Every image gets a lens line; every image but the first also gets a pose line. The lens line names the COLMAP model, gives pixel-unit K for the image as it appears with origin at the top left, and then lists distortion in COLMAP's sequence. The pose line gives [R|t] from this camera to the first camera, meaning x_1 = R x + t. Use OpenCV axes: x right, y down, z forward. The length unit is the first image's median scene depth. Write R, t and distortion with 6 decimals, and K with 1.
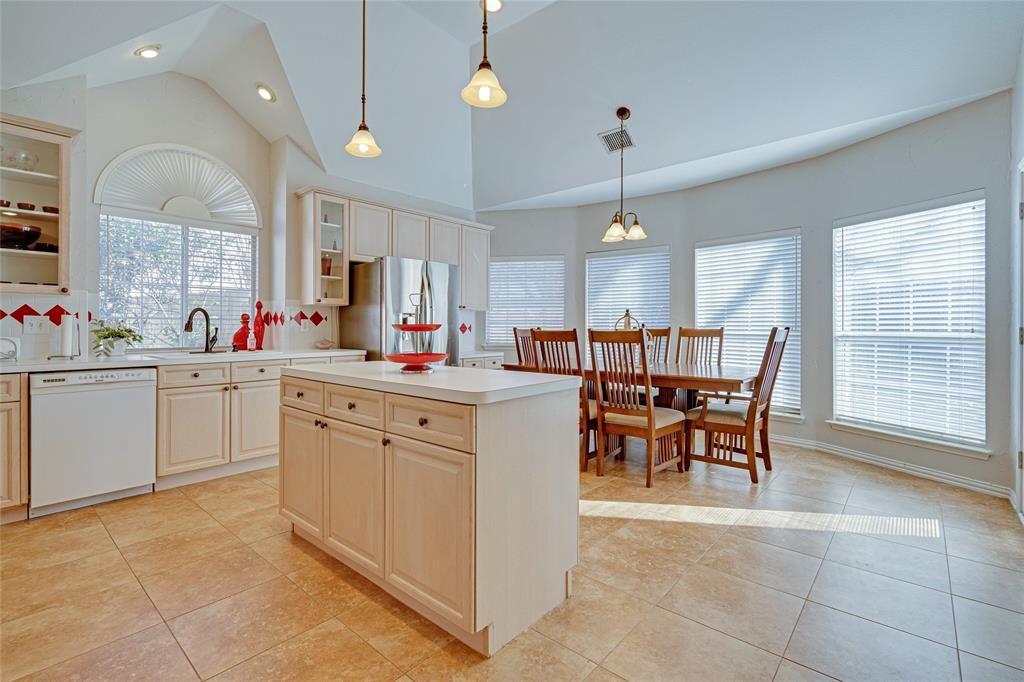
lens RADIAL K [[464.8, 0, 505.3], [0, 464.8, 326.6], [0, 0, 1]] dist [-0.001590, 0.002029]
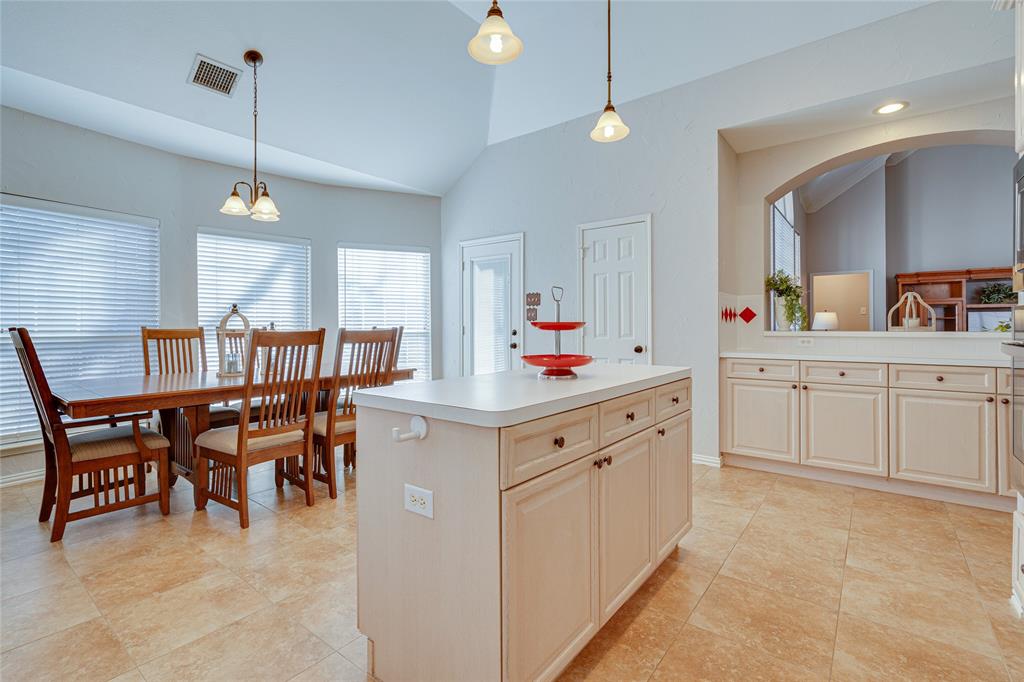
lens RADIAL K [[464.8, 0, 507.7], [0, 464.8, 327.2], [0, 0, 1]] dist [-0.001590, 0.002029]
pose [[-0.051940, -0.001468, 0.998649, -0.736206], [0.003968, 0.999991, 0.001676, 0.003027], [-0.998642, 0.004050, -0.051934, 0.794642]]
